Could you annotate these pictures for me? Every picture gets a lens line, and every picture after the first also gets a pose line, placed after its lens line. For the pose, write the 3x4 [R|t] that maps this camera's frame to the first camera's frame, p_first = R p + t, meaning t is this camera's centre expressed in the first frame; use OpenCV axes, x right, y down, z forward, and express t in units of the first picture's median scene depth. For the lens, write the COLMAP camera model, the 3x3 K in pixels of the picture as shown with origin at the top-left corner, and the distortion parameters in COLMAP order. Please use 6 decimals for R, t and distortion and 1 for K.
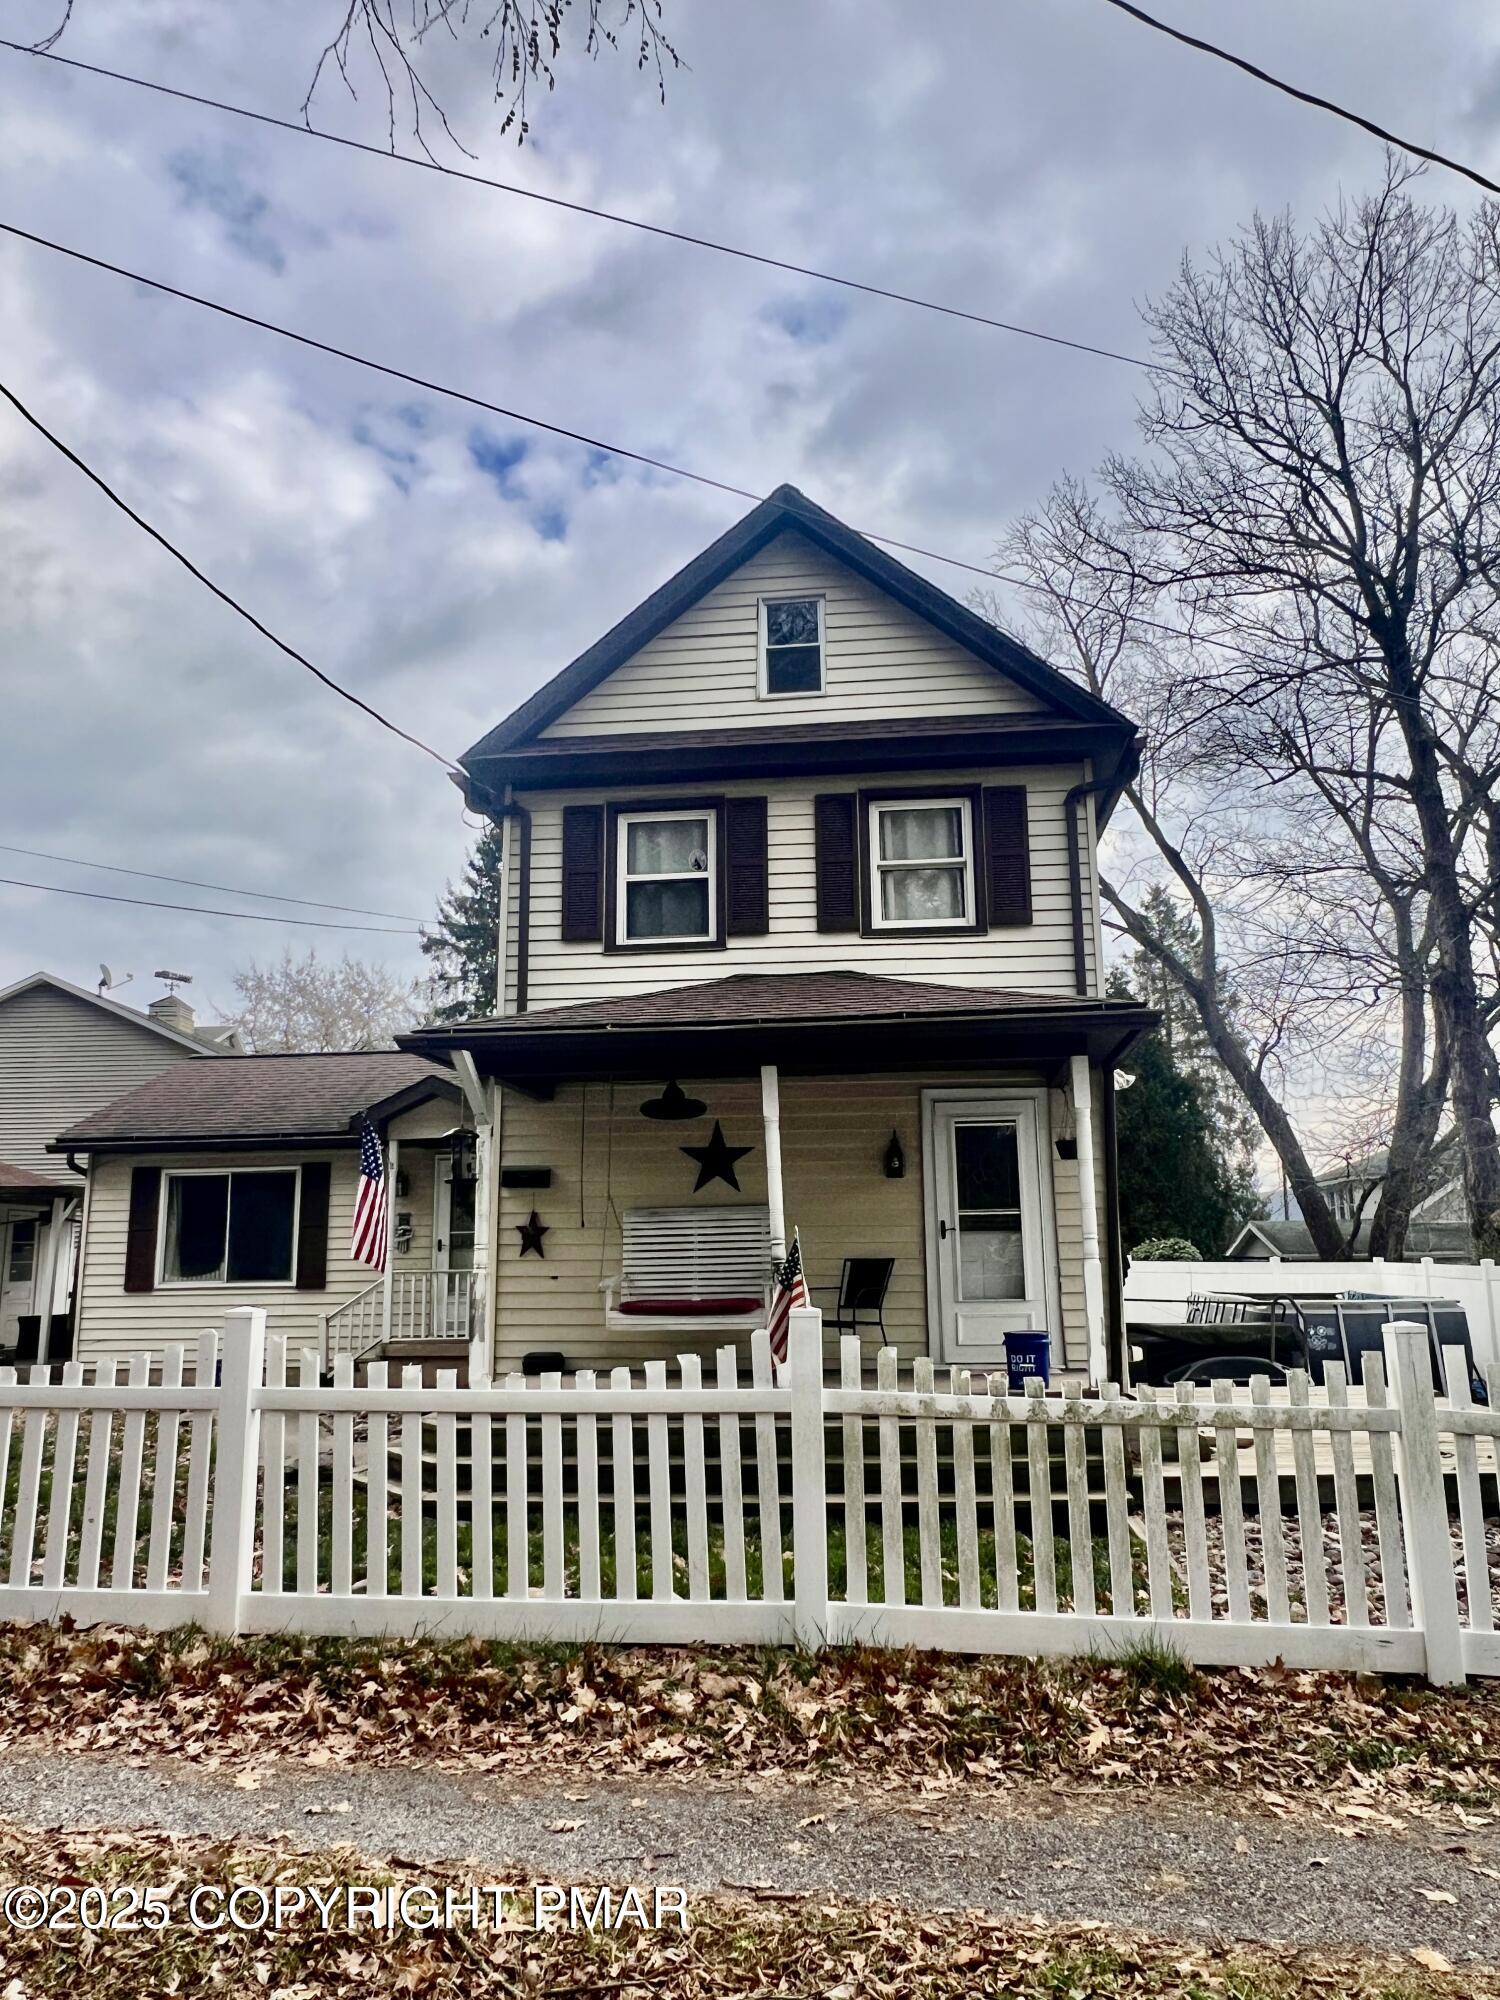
lens RADIAL K [[1357.5, 0, 750.0], [0, 1357.5, 1000.0], [0, 0, 1]] dist [-0.005948, -0.000403]
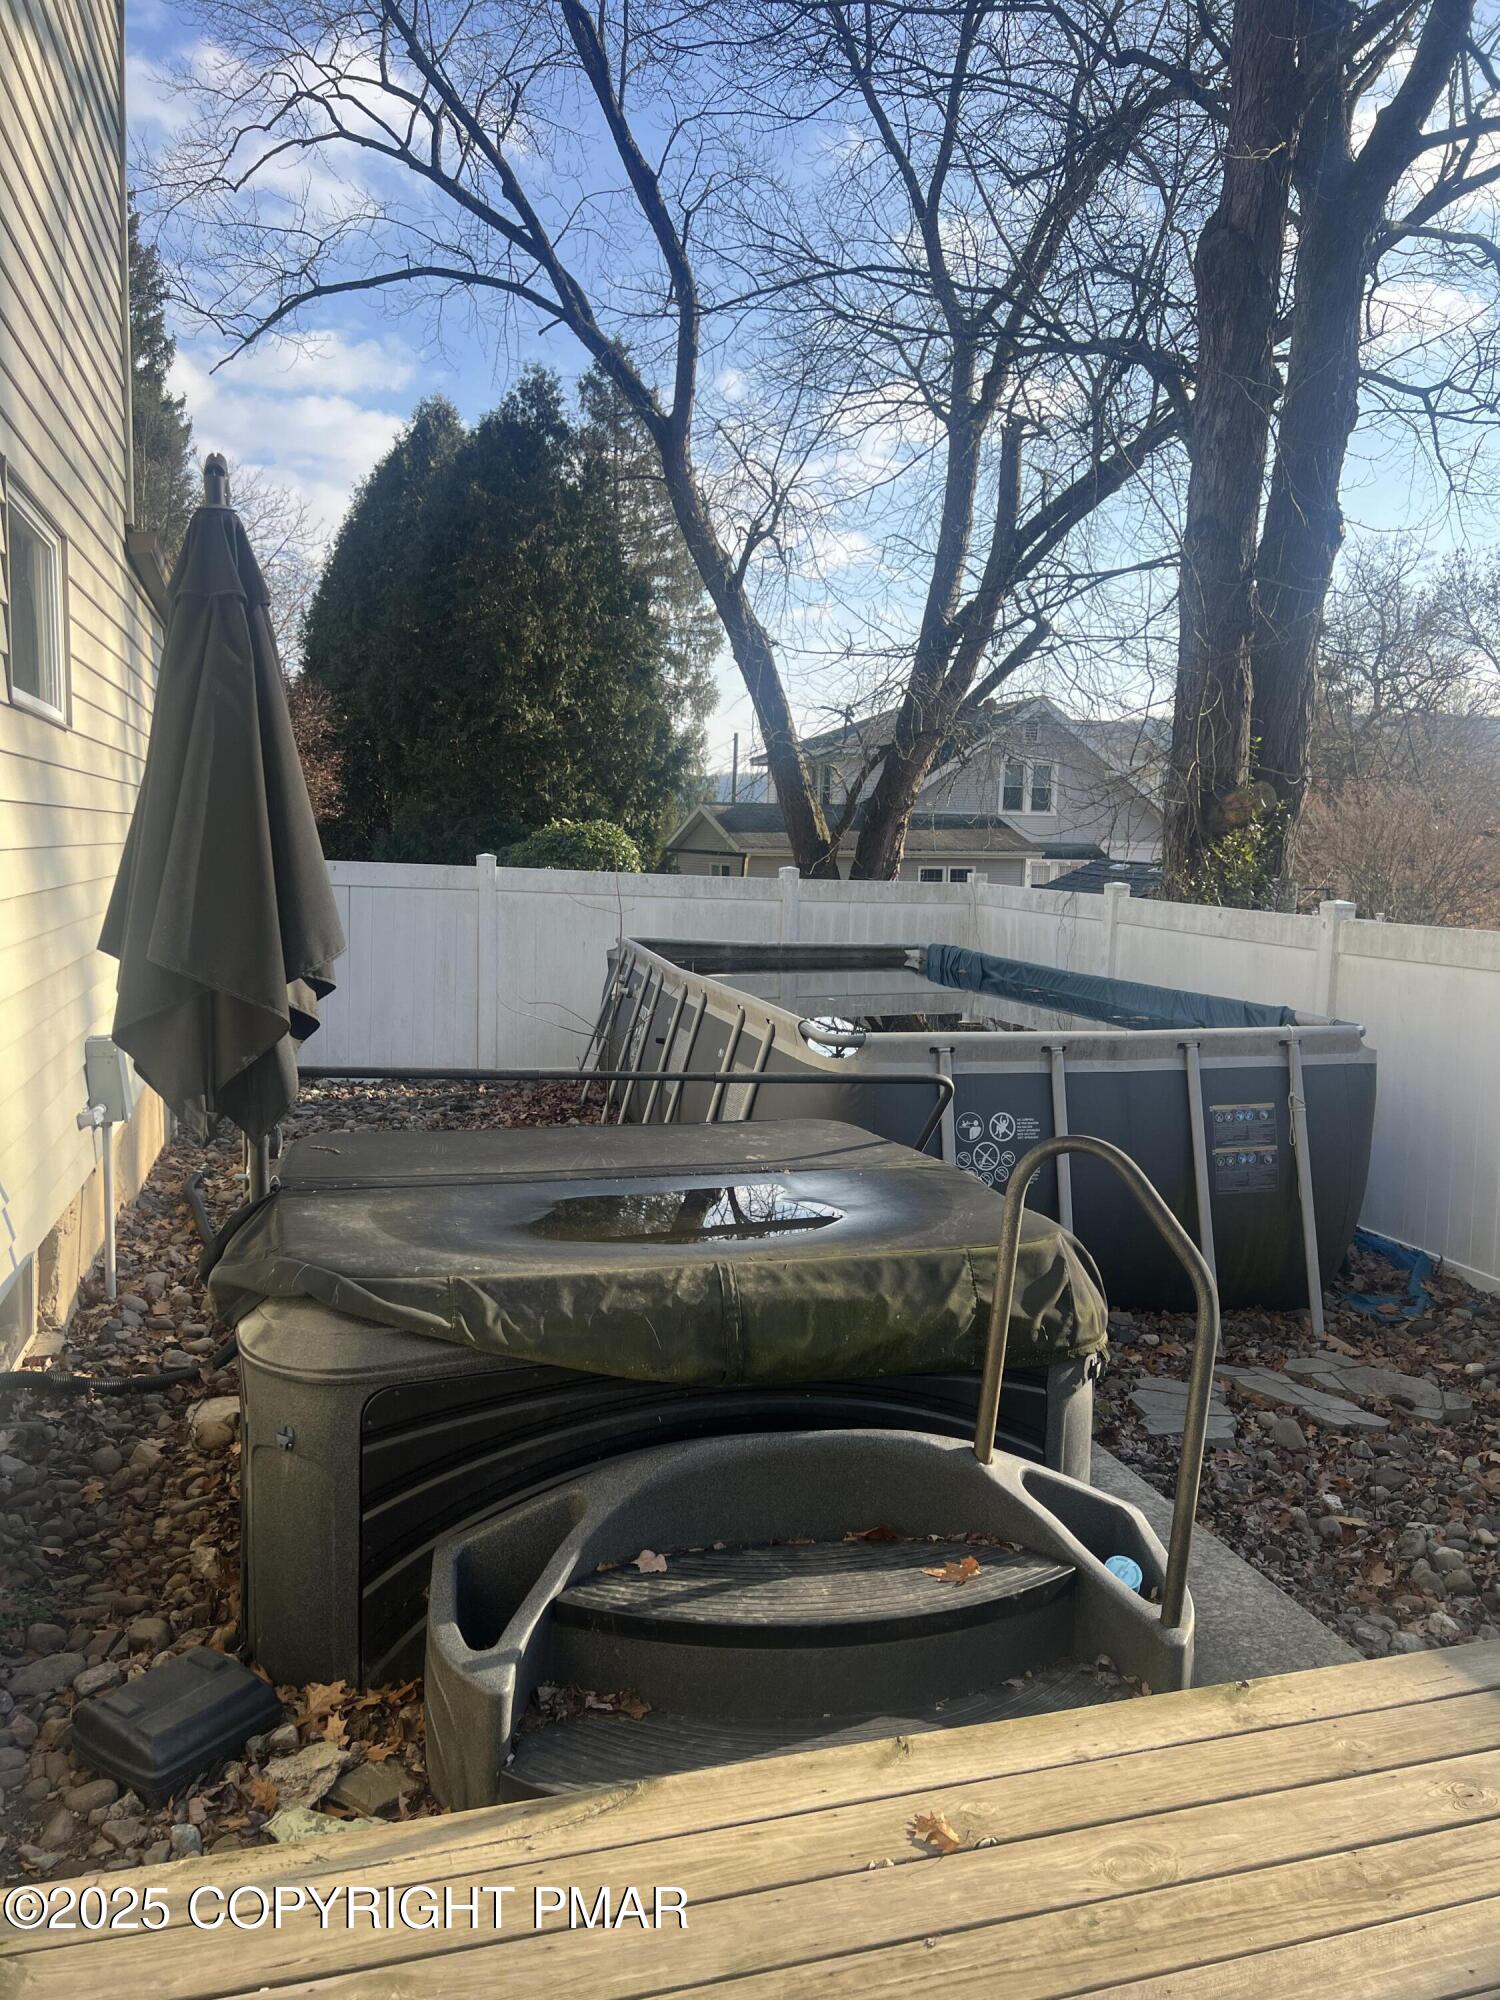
lens RADIAL K [[1530.4, 0, 750.0], [0, 1530.4, 1000.0], [0, 0, 1]] dist [0.007994, 0.003770]
pose [[0.922934, -0.008437, 0.384865, 0.327628], [-0.103677, 0.957371, 0.269613, 0.178618], [-0.370733, -0.288737, 0.882716, 1.010984]]
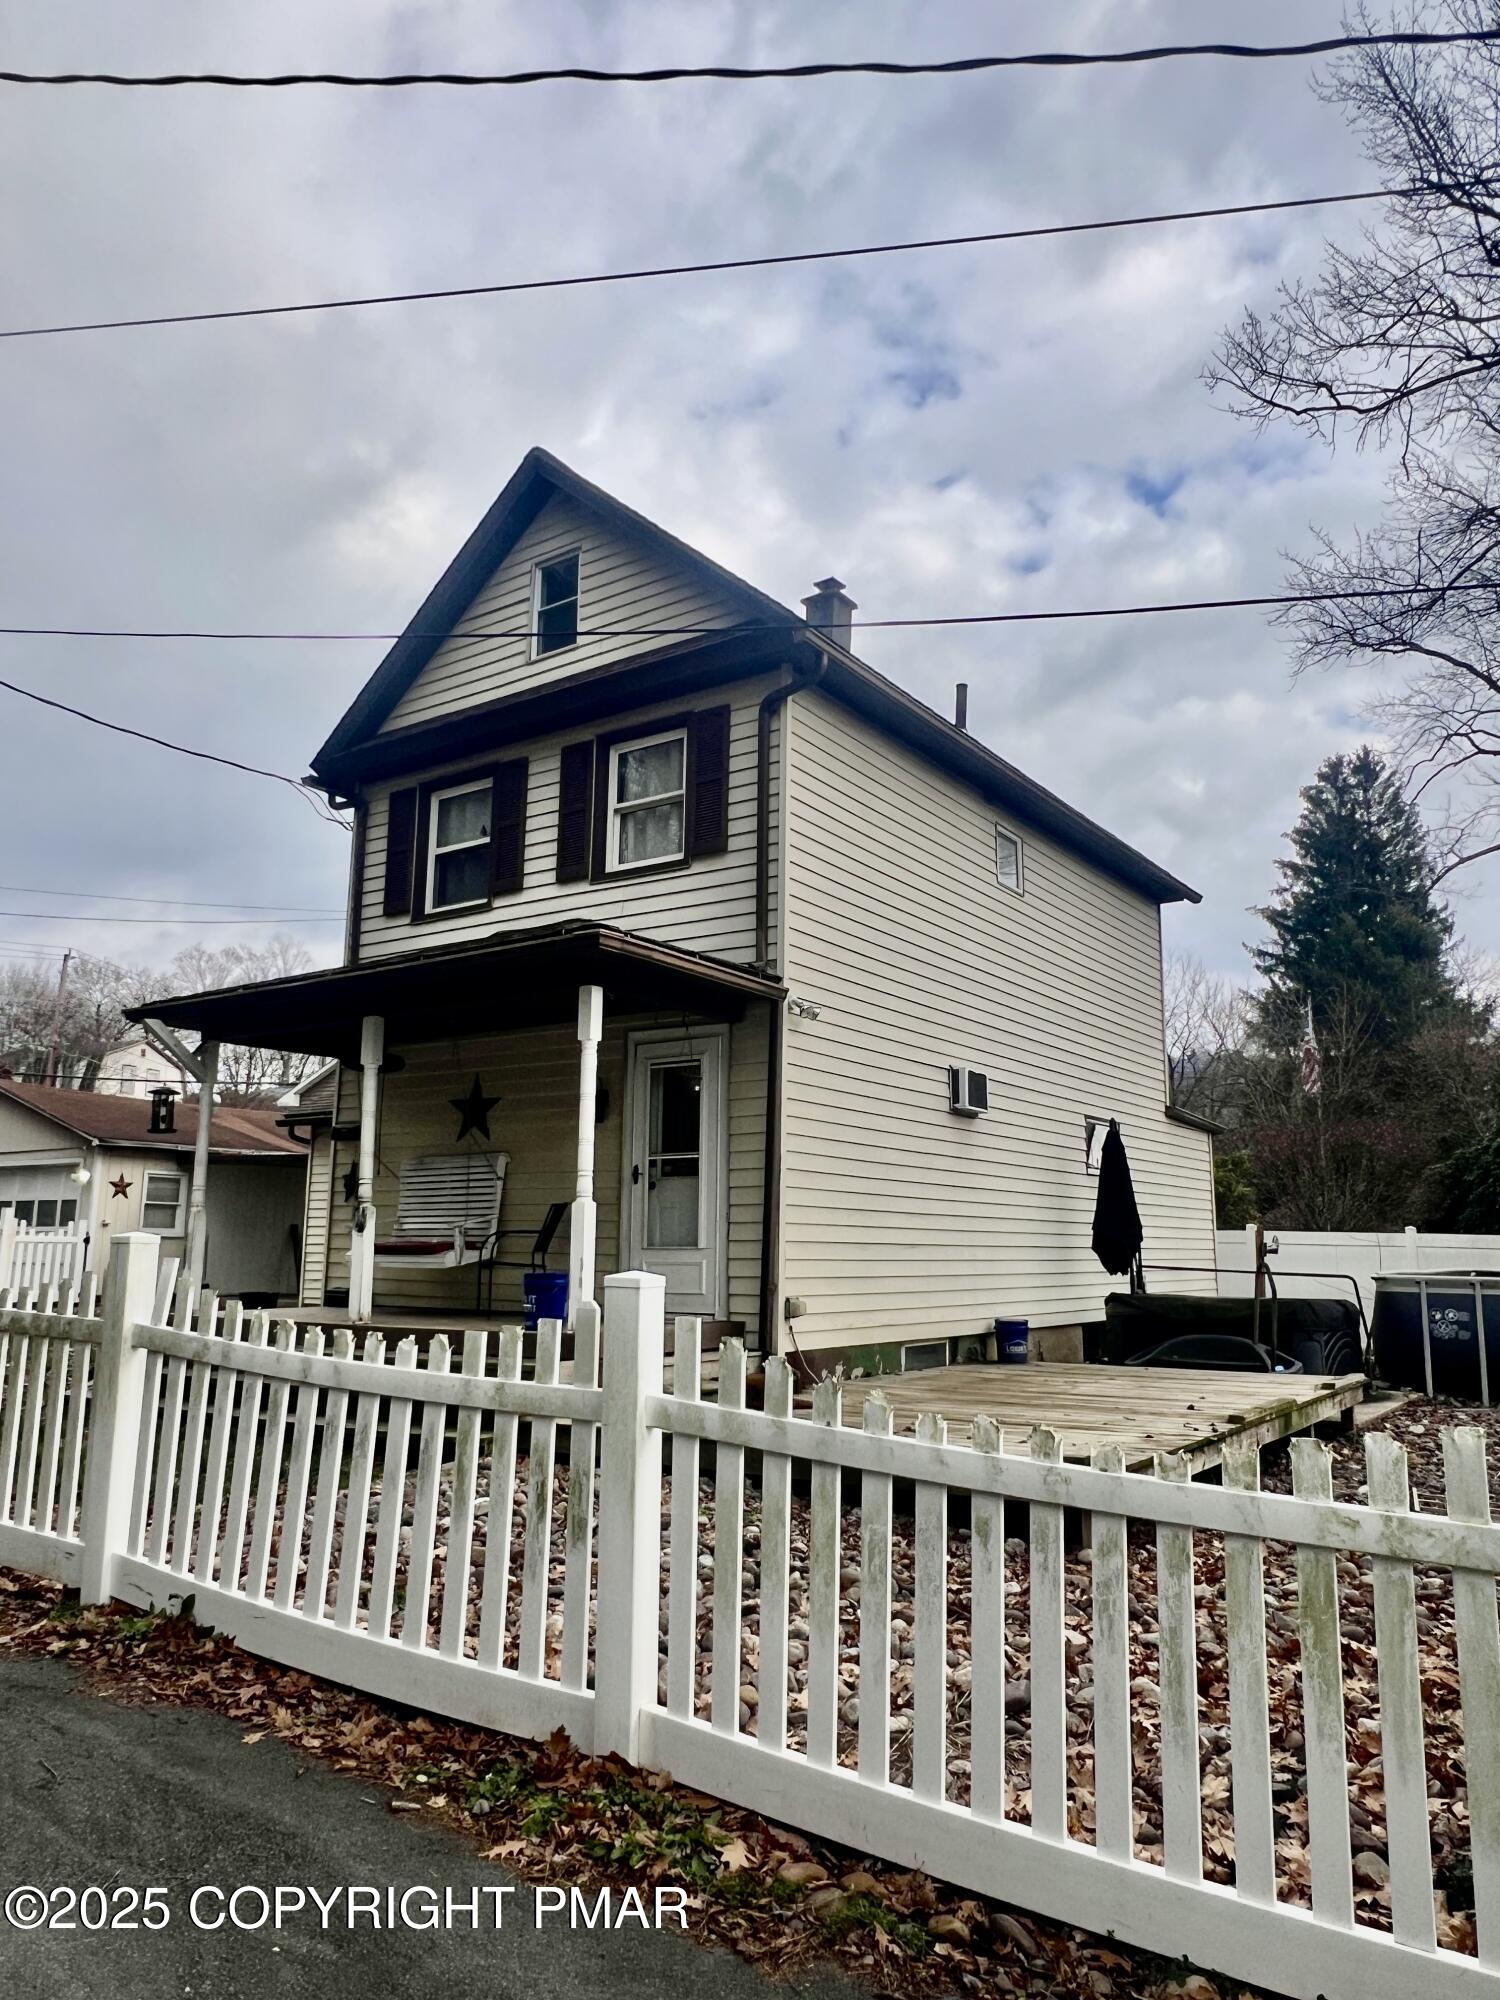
lens RADIAL K [[1357.5, 0, 750.0], [0, 1357.5, 1000.0], [0, 0, 1]] dist [-0.005948, -0.000403]
pose [[0.883818, -0.066087, -0.463140, 0.617107], [0.071726, 0.997409, -0.005446, 0.050480], [0.462300, -0.028406, 0.886268, 0.161955]]
